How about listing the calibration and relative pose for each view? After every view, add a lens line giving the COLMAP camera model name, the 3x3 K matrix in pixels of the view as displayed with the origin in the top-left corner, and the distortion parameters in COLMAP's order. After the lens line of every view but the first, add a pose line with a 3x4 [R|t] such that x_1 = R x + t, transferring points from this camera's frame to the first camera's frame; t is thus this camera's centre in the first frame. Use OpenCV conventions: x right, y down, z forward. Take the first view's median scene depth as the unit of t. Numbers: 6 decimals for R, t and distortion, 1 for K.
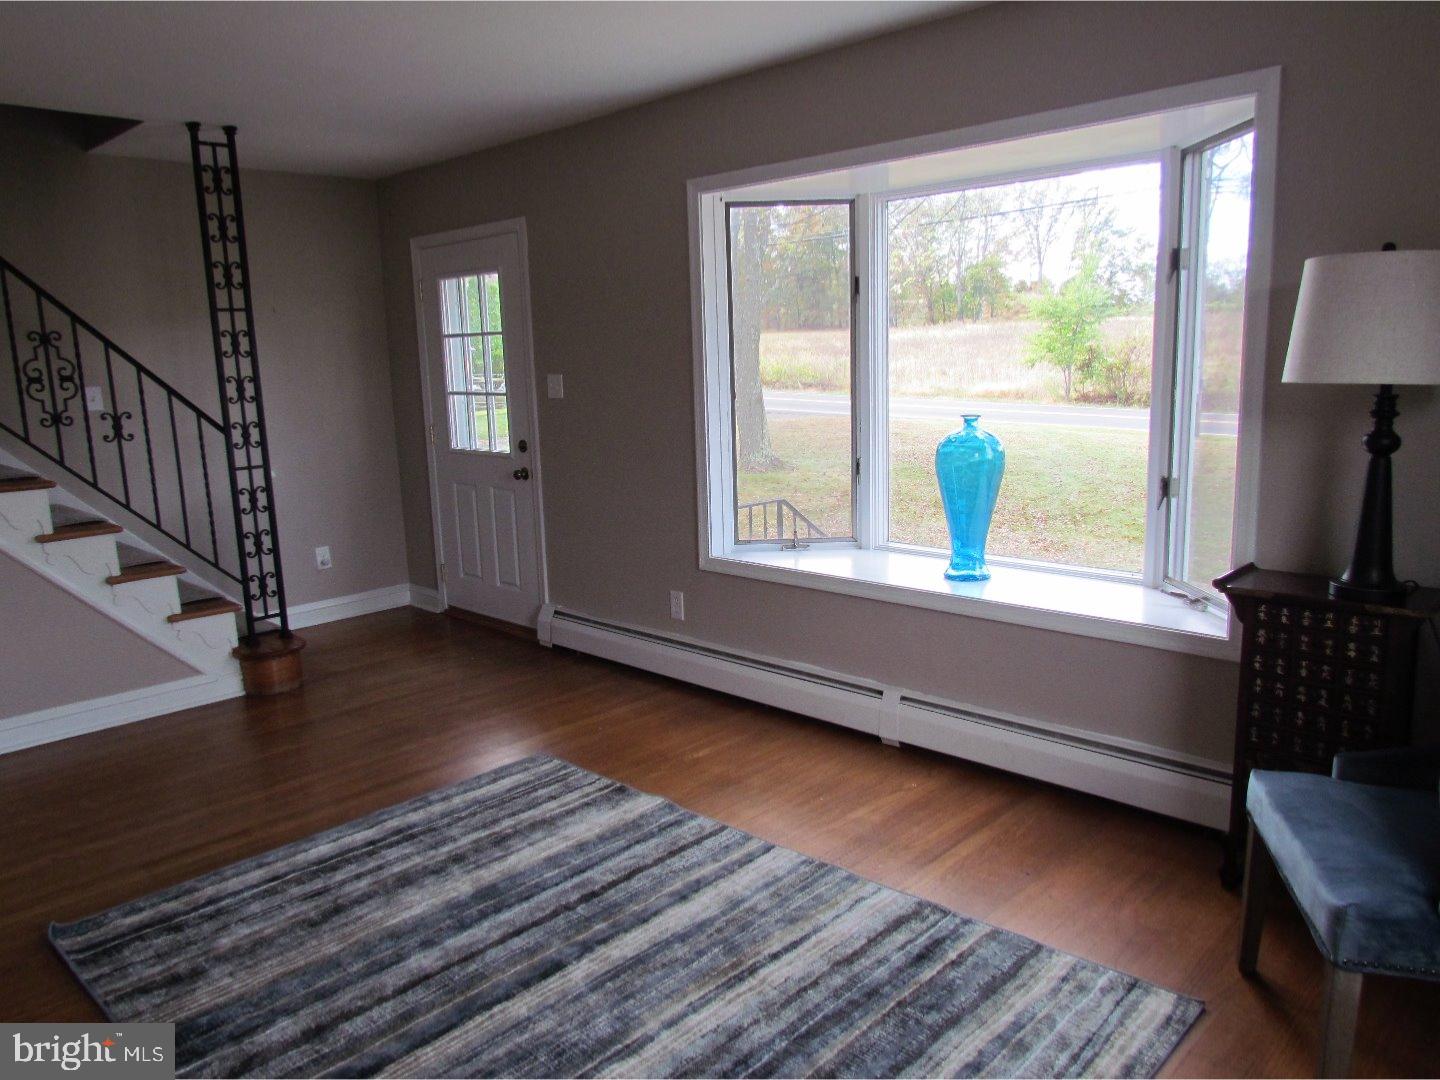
lens RADIAL K [[1044.5, 0, 731.5], [0, 1044.5, 538.6], [0, 0, 1]] dist [-0.012006, -0.003668]
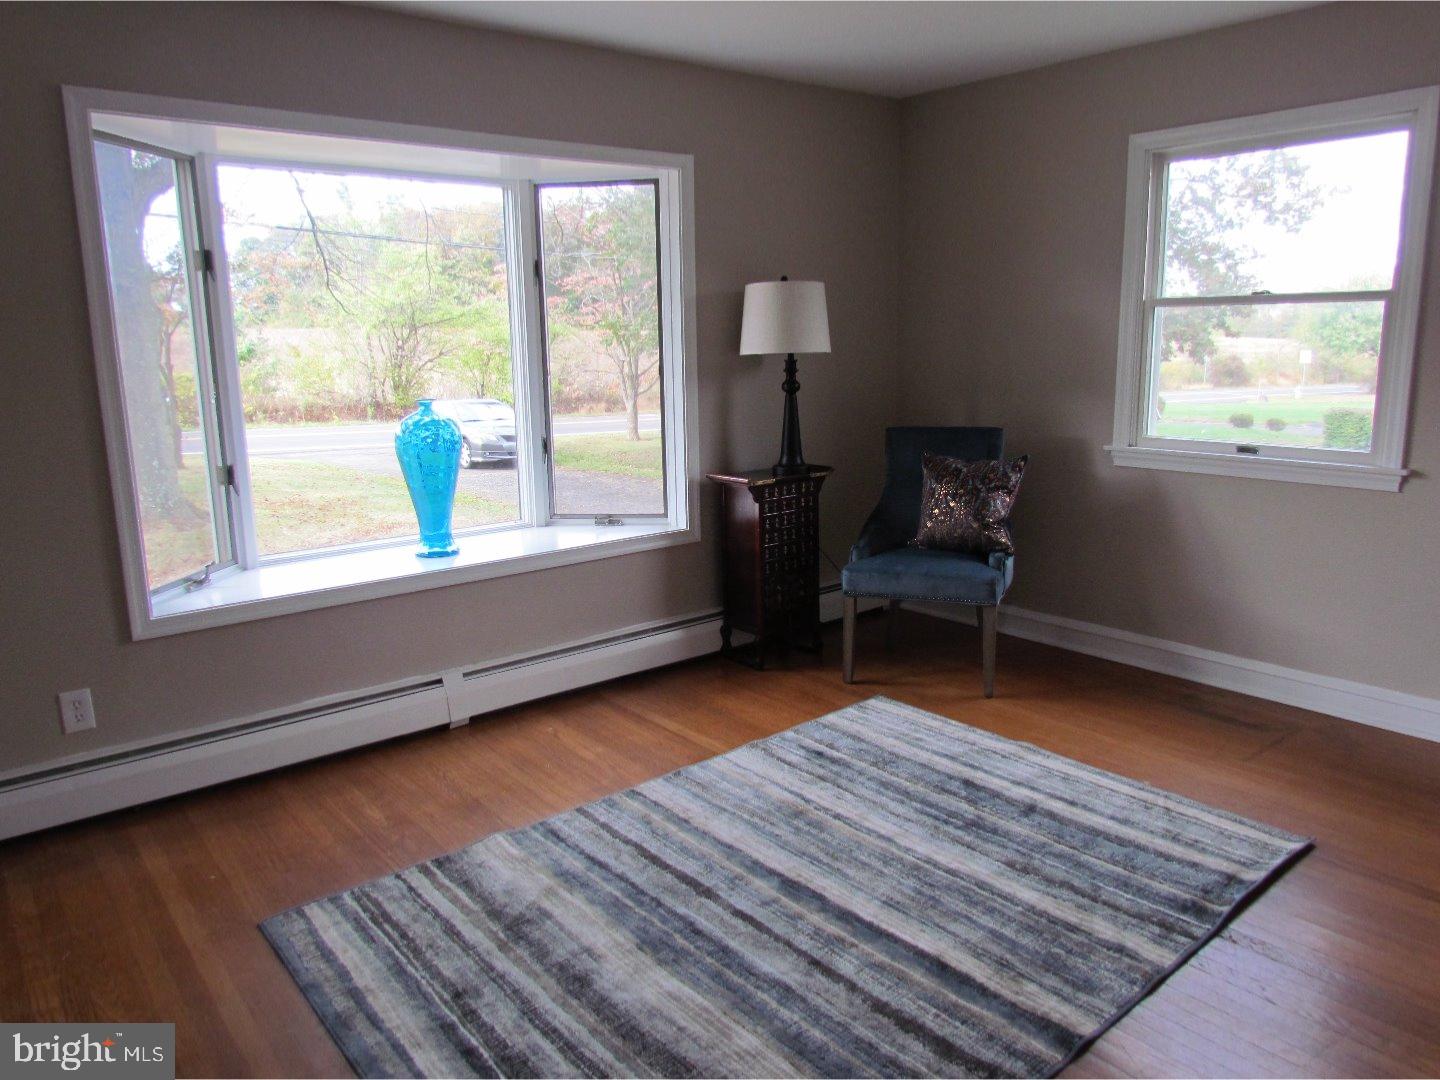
lens RADIAL K [[1044.5, 0, 720.4], [0, 1044.5, 535.6], [0, 0, 1]] dist [-0.012006, -0.003668]
pose [[0.118535, -0.168647, 0.978523, -0.780939], [0.186070, 0.971786, 0.144946, -0.081278], [-0.975360, 0.164893, 0.146571, 0.578355]]
